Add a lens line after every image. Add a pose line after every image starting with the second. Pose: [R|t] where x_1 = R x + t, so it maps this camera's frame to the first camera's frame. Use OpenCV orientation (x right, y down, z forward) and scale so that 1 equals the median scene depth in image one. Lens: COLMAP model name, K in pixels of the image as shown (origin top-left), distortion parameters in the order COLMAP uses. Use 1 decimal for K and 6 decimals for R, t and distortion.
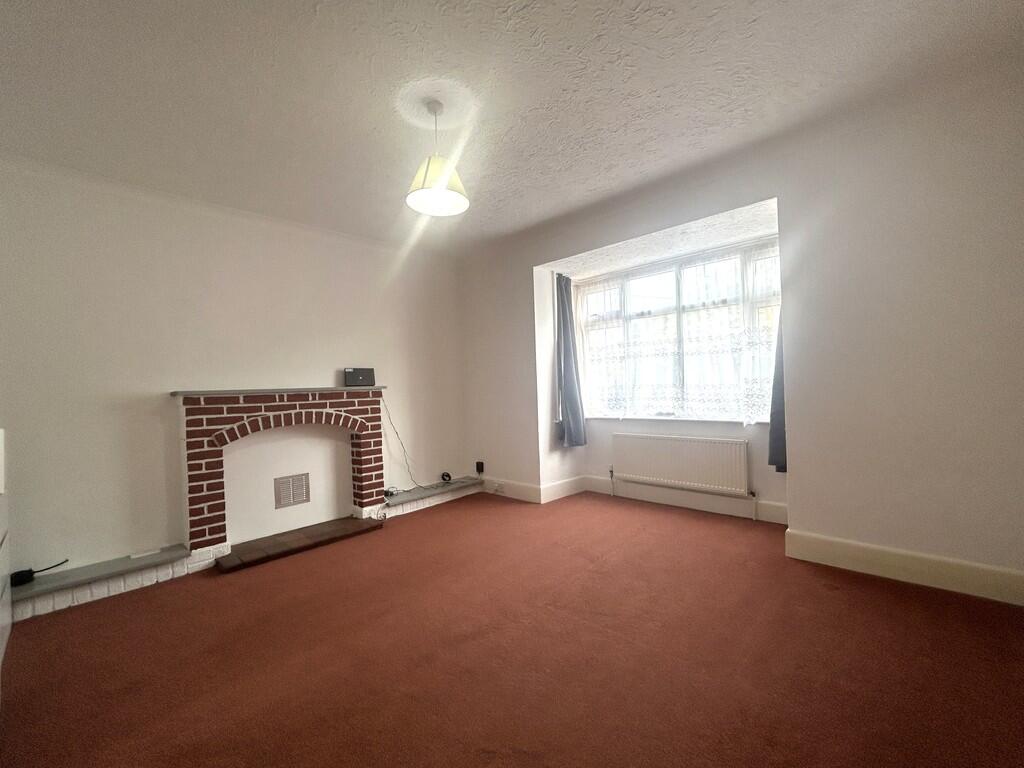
lens RADIAL K [[423.2, 0, 504.7], [0, 423.2, 383.9], [0, 0, 1]] dist [0.000647, -0.000002]
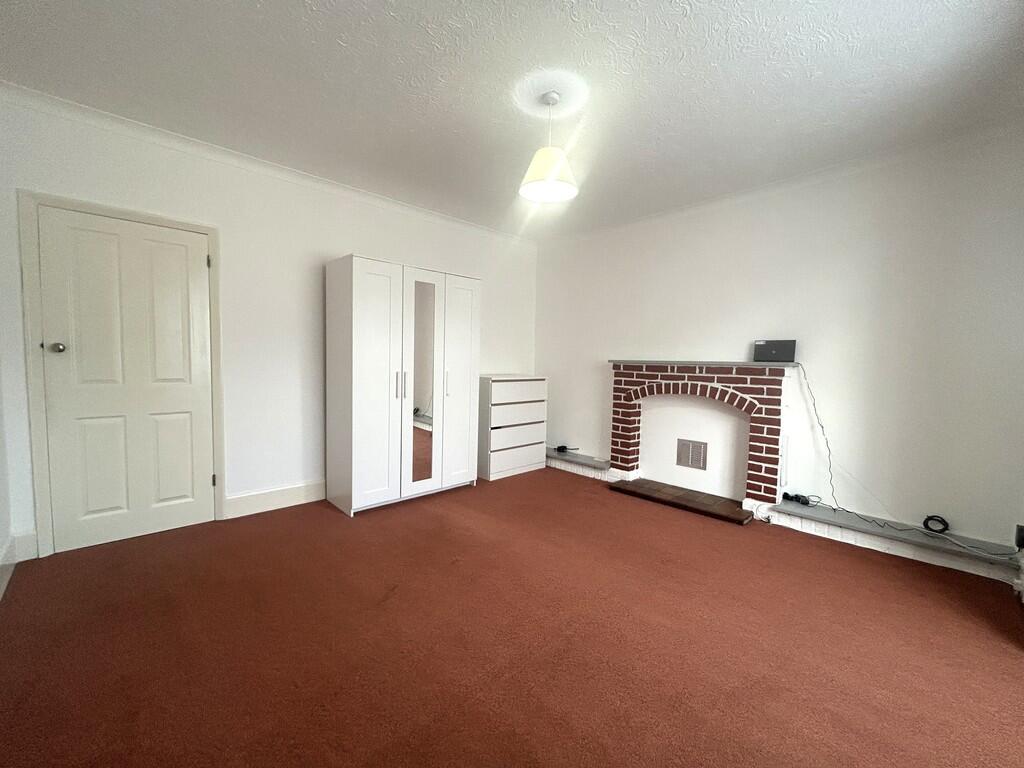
lens RADIAL K [[423.2, 0, 504.7], [0, 423.2, 383.9], [0, 0, 1]] dist [0.000647, -0.000002]
pose [[-0.054532, 0.086209, -0.994783, 0.624716], [-0.014352, 0.996095, 0.087110, -0.019471], [0.998409, 0.019027, -0.053082, 0.596015]]
